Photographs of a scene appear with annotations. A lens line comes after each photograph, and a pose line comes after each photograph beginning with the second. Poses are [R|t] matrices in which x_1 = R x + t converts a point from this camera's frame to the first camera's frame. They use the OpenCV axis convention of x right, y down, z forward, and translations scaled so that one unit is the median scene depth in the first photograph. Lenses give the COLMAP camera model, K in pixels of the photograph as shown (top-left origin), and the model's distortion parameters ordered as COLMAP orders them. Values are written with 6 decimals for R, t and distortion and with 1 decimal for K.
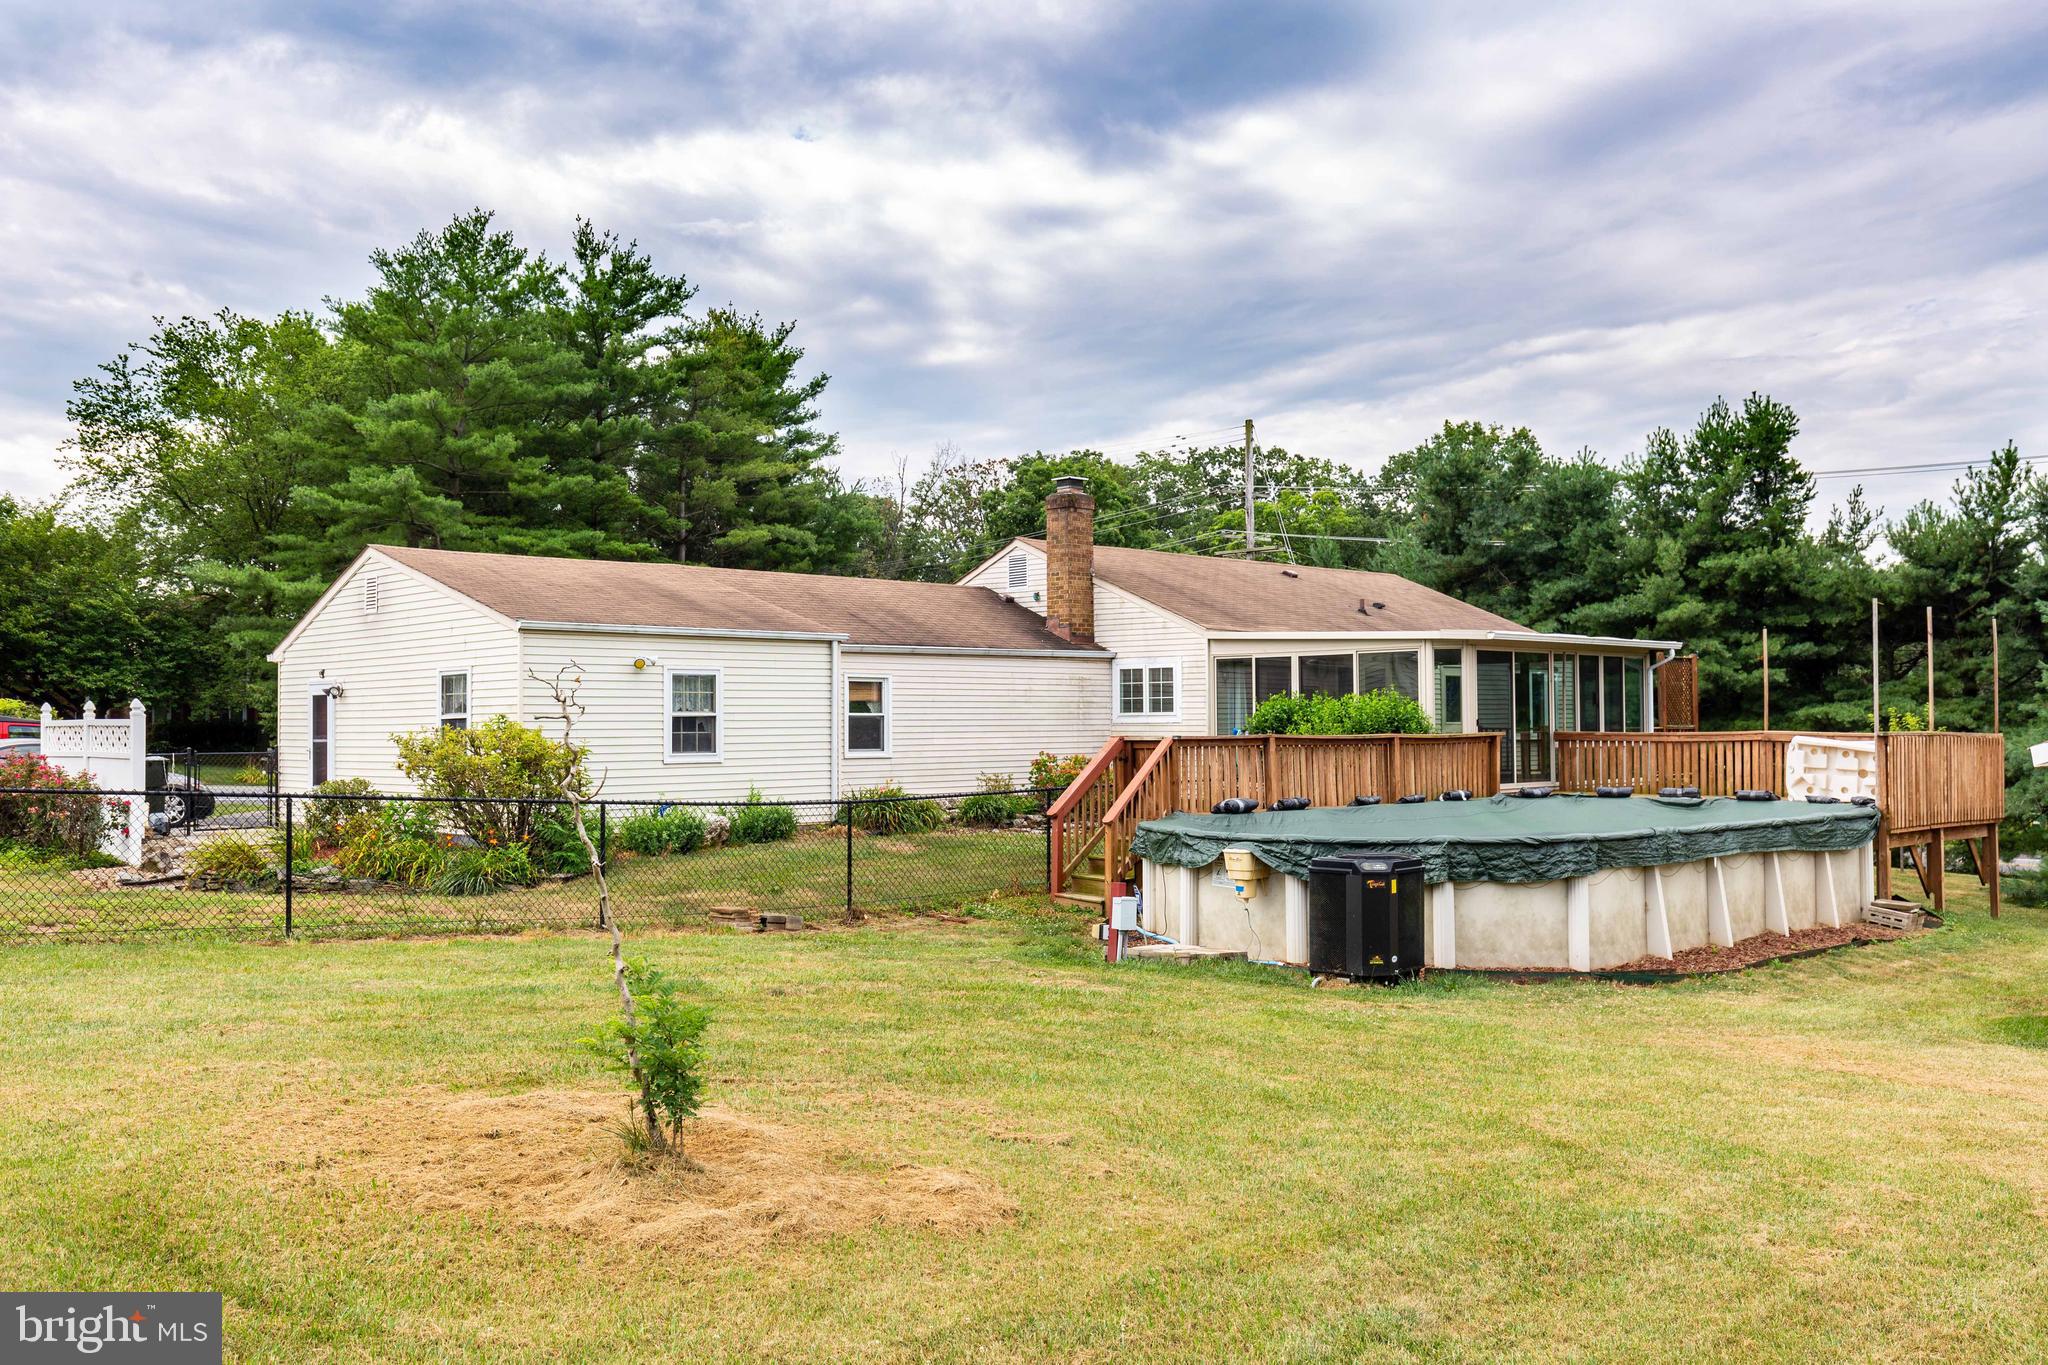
lens RADIAL K [[1753.2, 0, 1024.8], [0, 1753.2, 688.2], [0, 0, 1]] dist [0.008242, -0.003631]
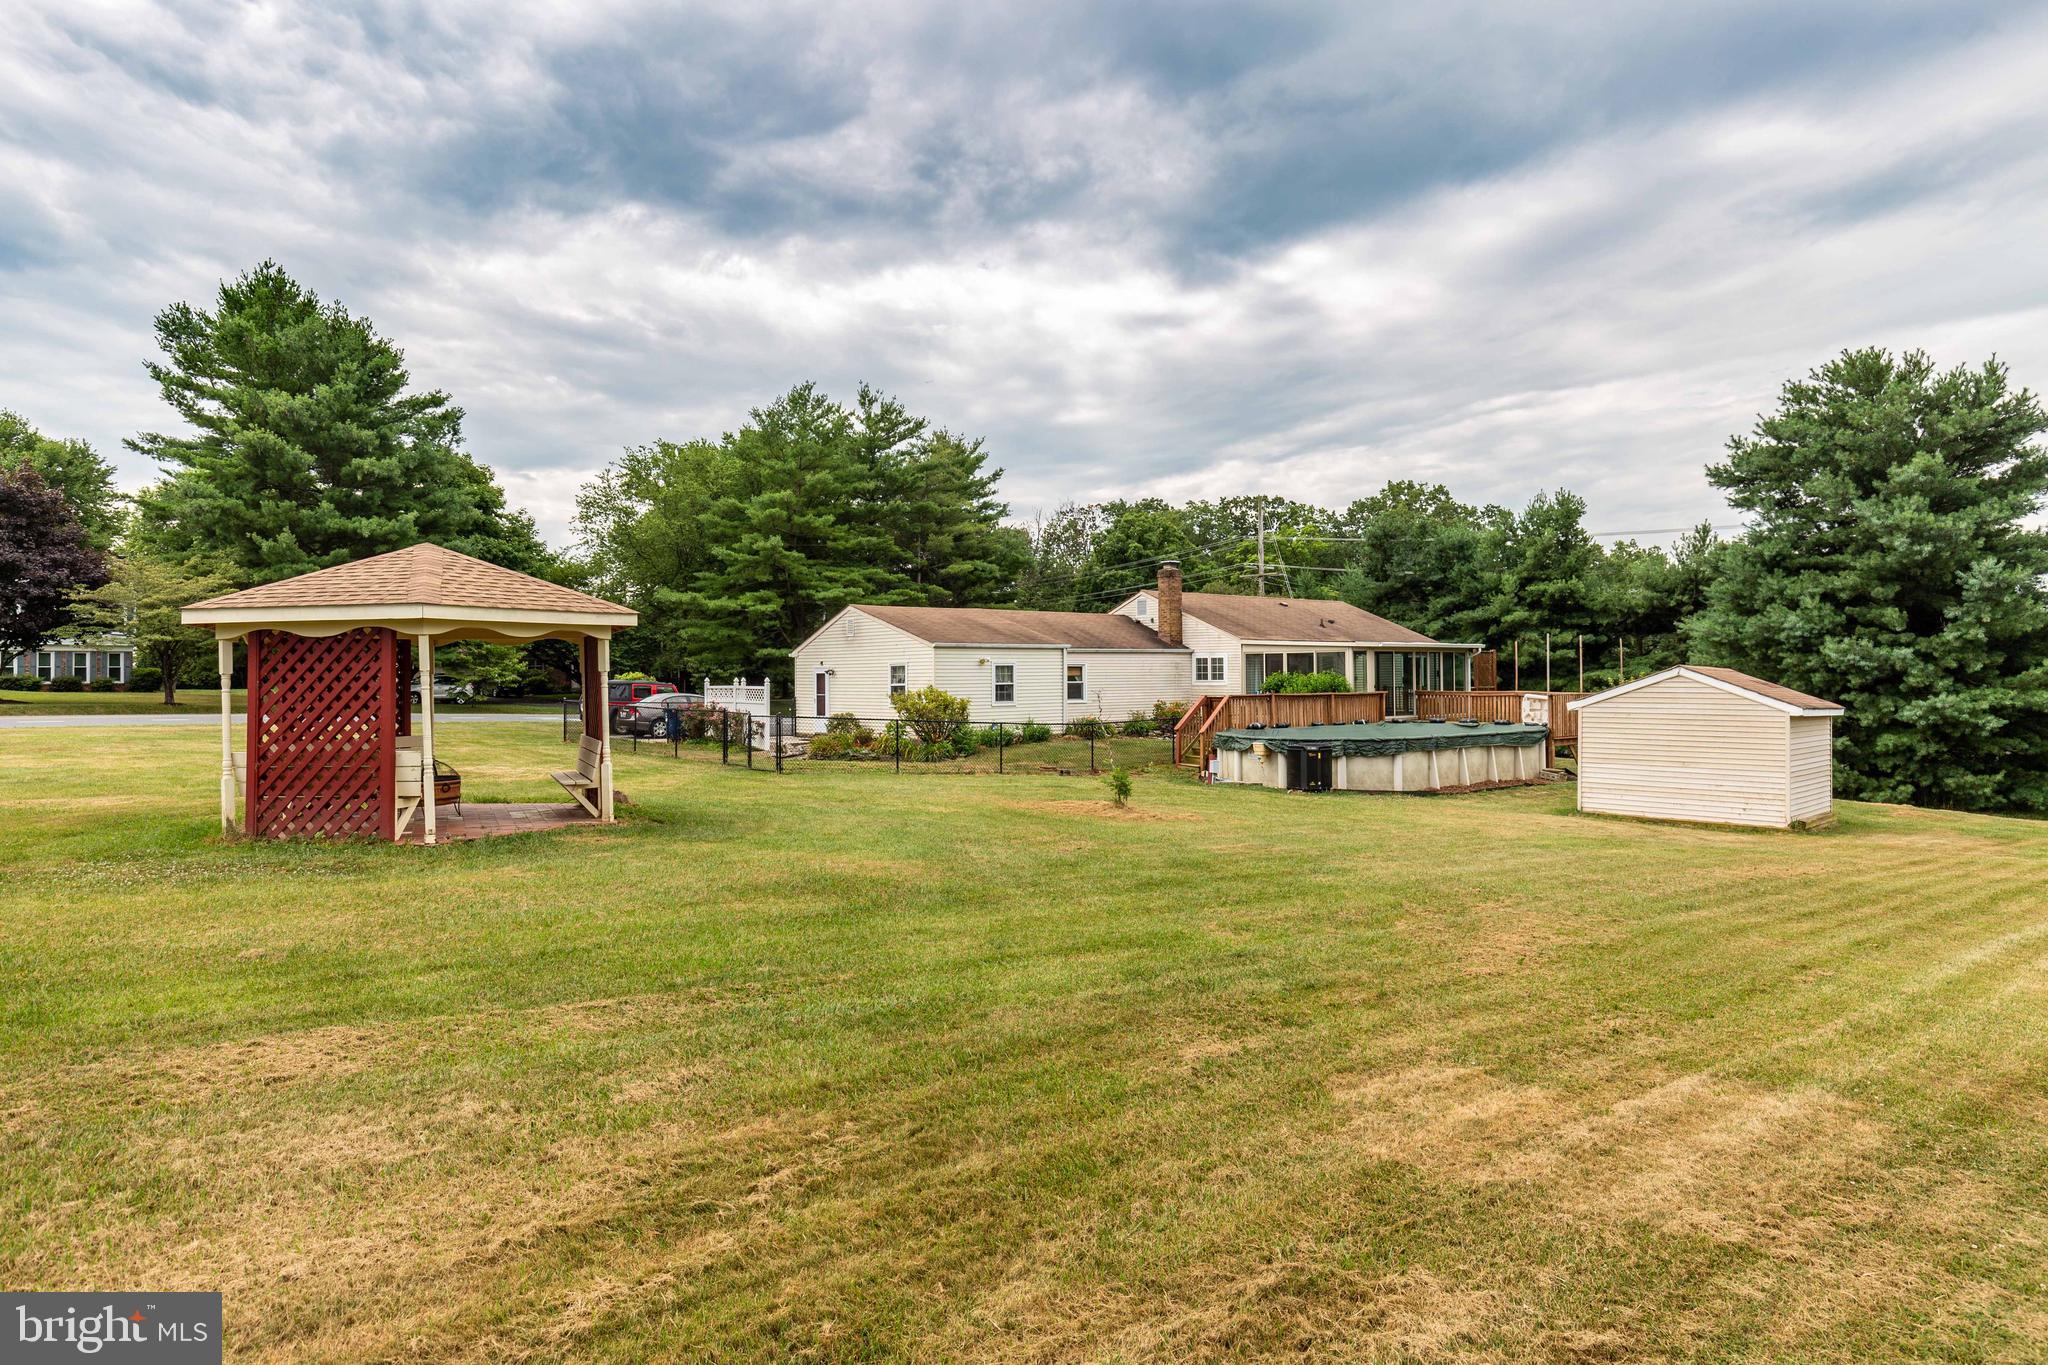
lens RADIAL K [[1198.7, 0, 1013.2], [0, 1198.7, 674.6], [0, 0, 1]] dist [0.006396, 0.001289]
pose [[0.997199, -0.000466, -0.074793, -0.050693], [0.002037, 0.999779, 0.020930, -0.021135], [0.074767, -0.021024, 0.996979, -0.370165]]
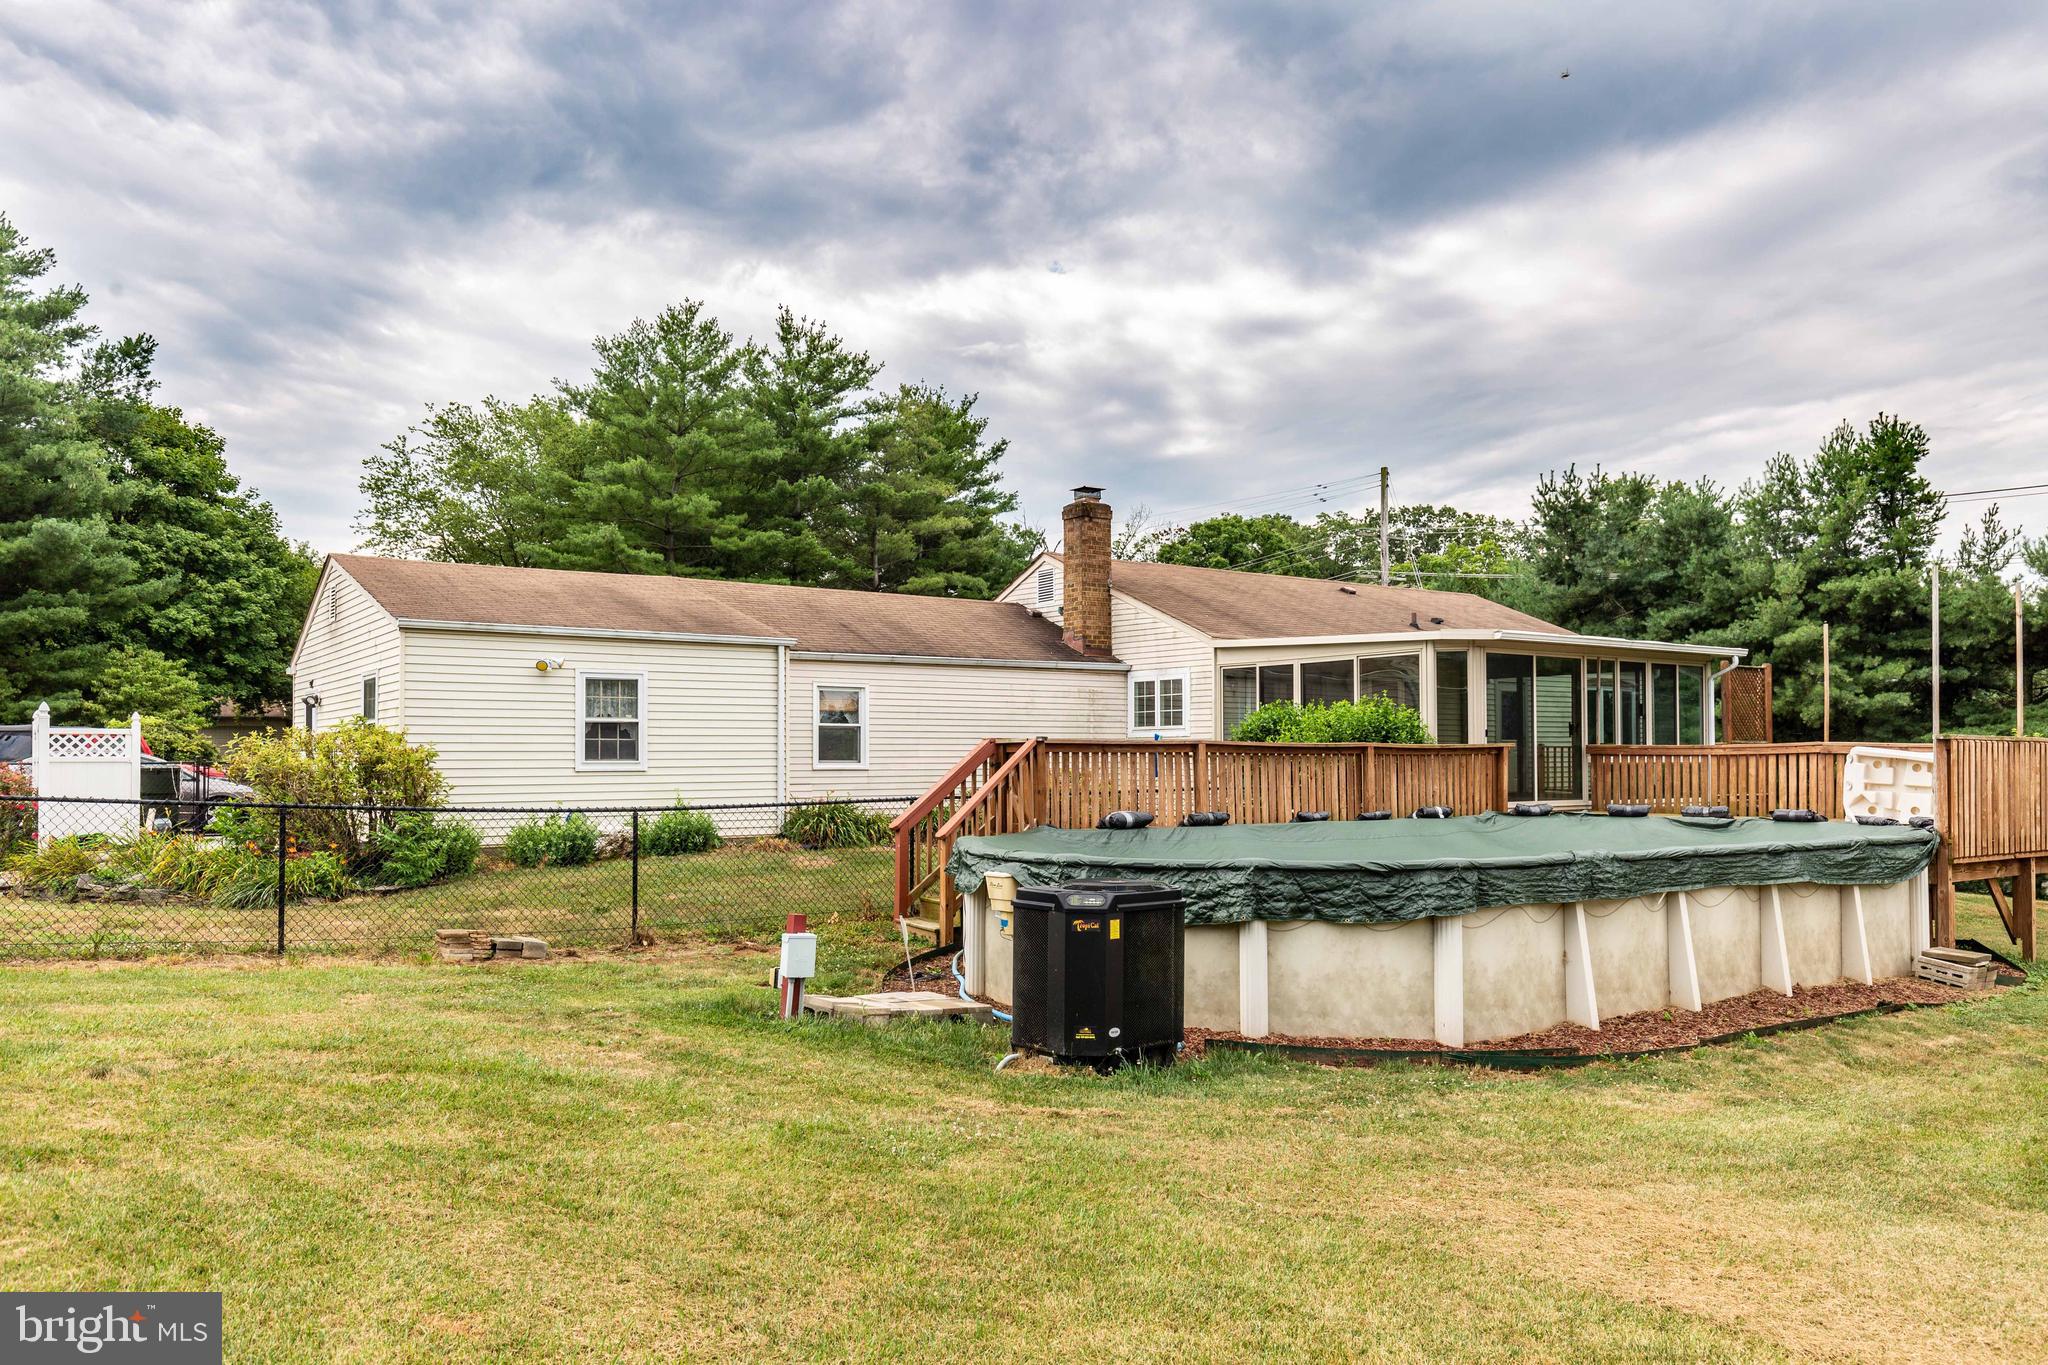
lens RADIAL K [[1475.4, 0, 1018.1], [0, 1475.4, 737.5], [0, 0, 1]] dist [0.003930, -0.002151]
pose [[0.987726, 0.001543, -0.156190, 0.118960], [-0.000471, 0.999976, 0.006900, 0.014348], [0.156197, -0.006741, 0.987703, 0.183875]]
